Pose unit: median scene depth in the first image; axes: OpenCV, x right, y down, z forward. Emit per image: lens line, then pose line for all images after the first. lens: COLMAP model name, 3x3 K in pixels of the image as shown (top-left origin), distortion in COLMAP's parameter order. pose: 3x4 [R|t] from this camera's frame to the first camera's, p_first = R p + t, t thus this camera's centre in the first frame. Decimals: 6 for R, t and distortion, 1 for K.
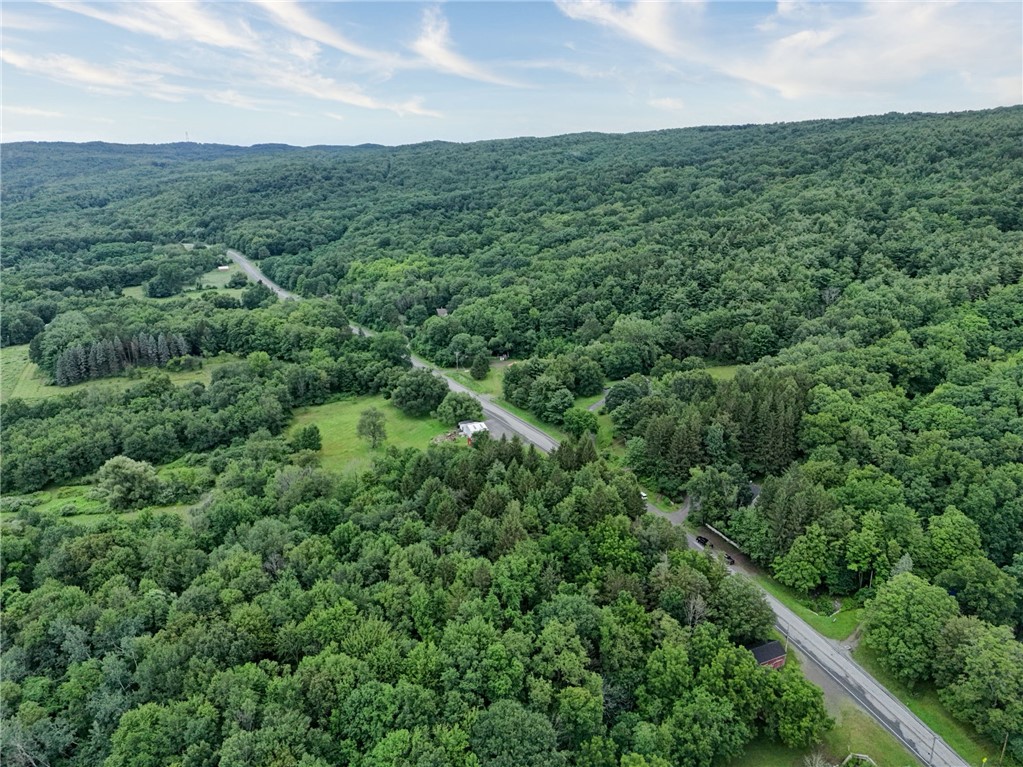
lens RADIAL K [[750.7, 0, 517.5], [0, 750.7, 385.0], [0, 0, 1]] dist [0.076656, -0.062437]
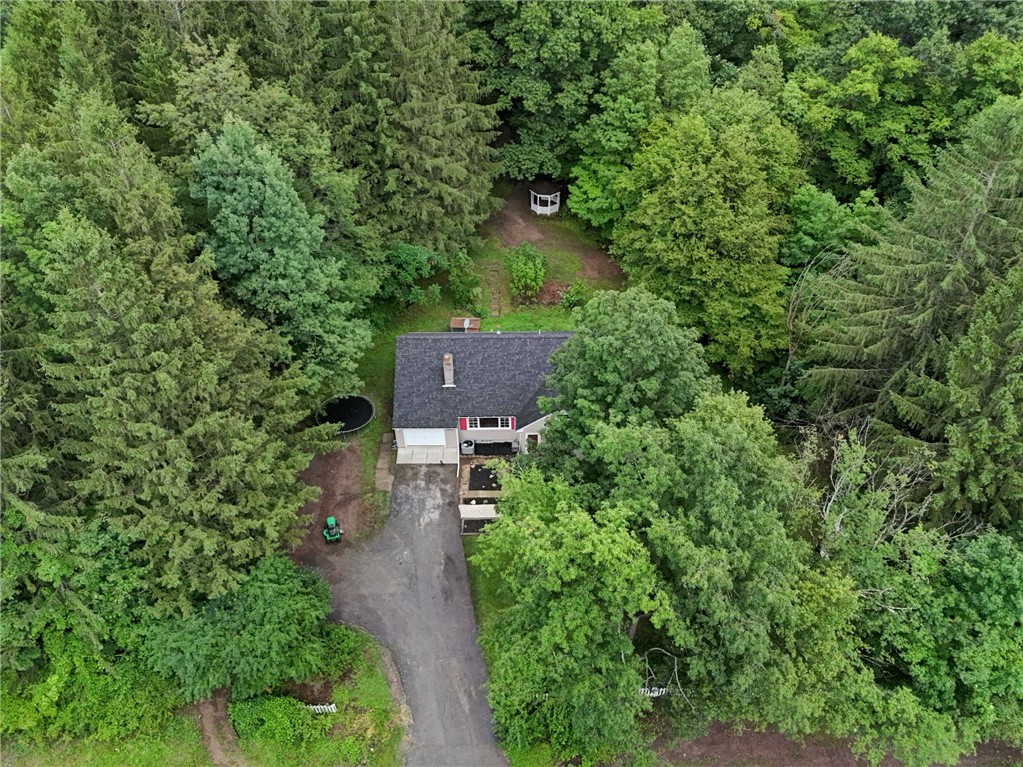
lens RADIAL K [[750.7, 0, 520.9], [0, 750.7, 383.4], [0, 0, 1]] dist [0.076656, -0.062437]
pose [[0.446633, -0.583514, 0.678255, 0.101931], [0.284504, 0.811343, 0.510665, 0.020920], [-0.848279, -0.035113, 0.528385, 0.584307]]
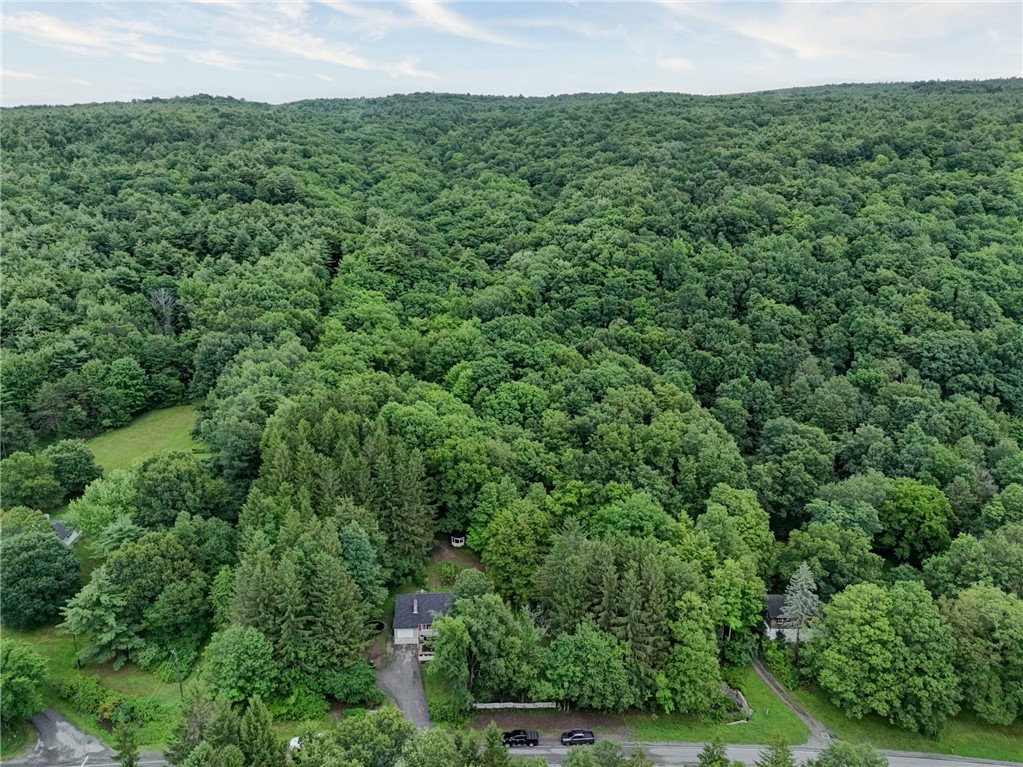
lens RADIAL K [[750.7, 0, 519.5], [0, 750.7, 381.2], [0, 0, 1]] dist [0.076656, -0.062437]
pose [[0.388569, -0.248571, 0.887258, -0.093087], [0.277585, 0.949769, 0.144517, -0.059712], [-0.878613, 0.190135, 0.438051, 0.438554]]
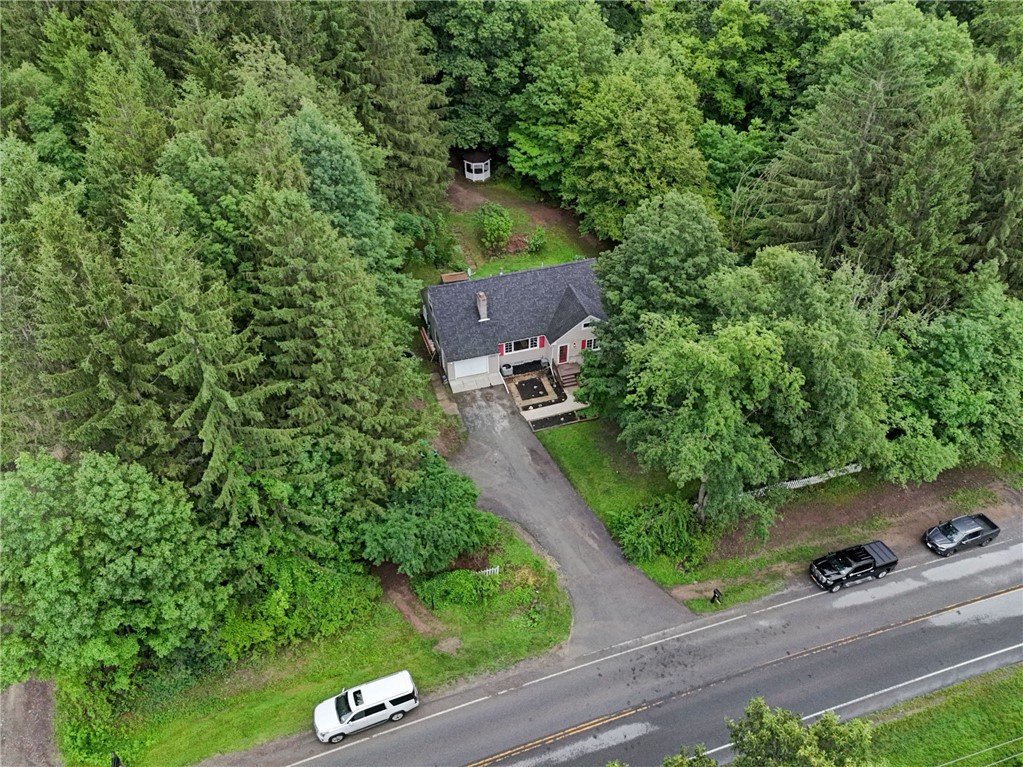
lens RADIAL K [[750.7, 0, 521.2], [0, 750.7, 385.1], [0, 0, 1]] dist [0.076656, -0.062437]
pose [[0.150772, -0.642757, 0.751087, 0.060082], [0.303766, 0.753137, 0.583533, 0.006606], [-0.940741, 0.140174, 0.308800, 0.612795]]
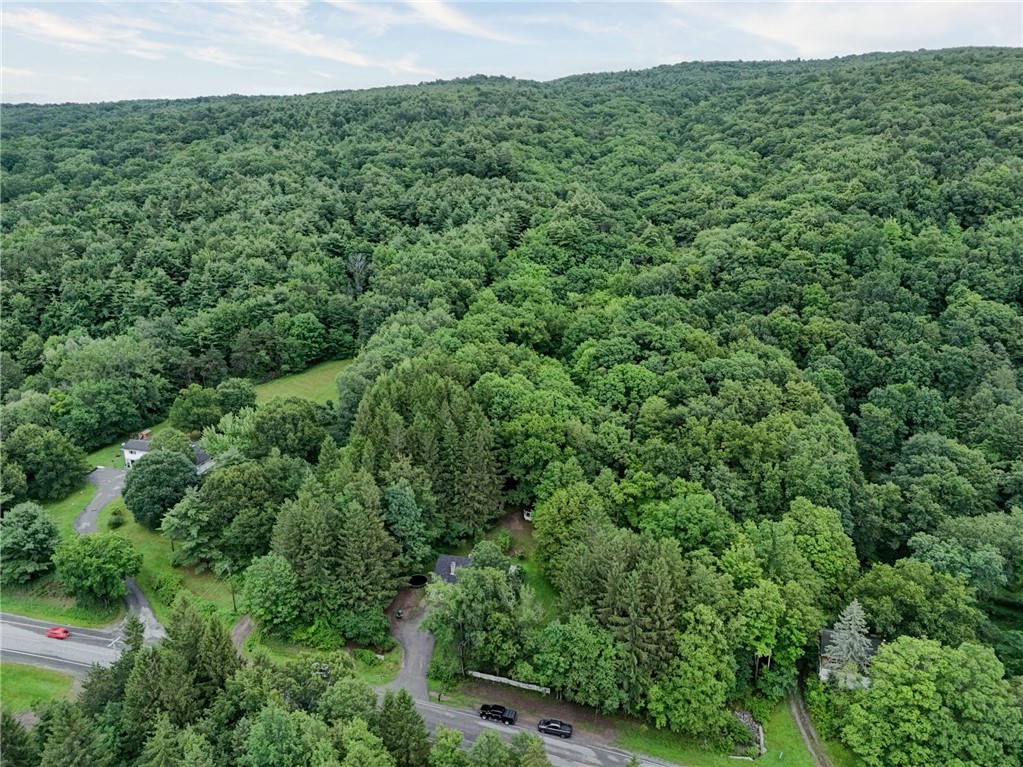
lens RADIAL K [[750.7, 0, 520.9], [0, 750.7, 383.4], [0, 0, 1]] dist [0.076656, -0.062437]
pose [[0.683348, -0.223936, 0.694901, -0.032964], [0.225679, 0.969975, 0.090653, -0.033615], [-0.694337, 0.094877, 0.713368, 0.359969]]
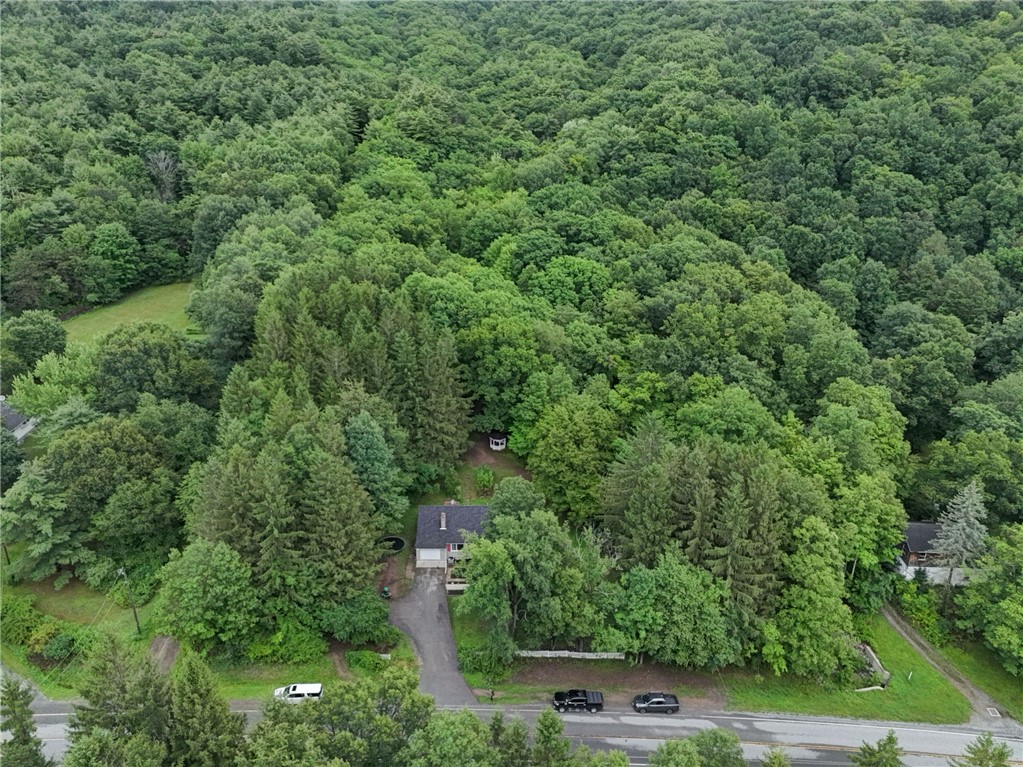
lens RADIAL K [[750.7, 0, 520.5], [0, 750.7, 378.2], [0, 0, 1]] dist [0.076656, -0.062437]
pose [[0.438834, -0.335111, 0.833742, -0.020622], [0.268136, 0.934419, 0.234446, -0.026588], [-0.857629, 0.120674, 0.499910, 0.490363]]
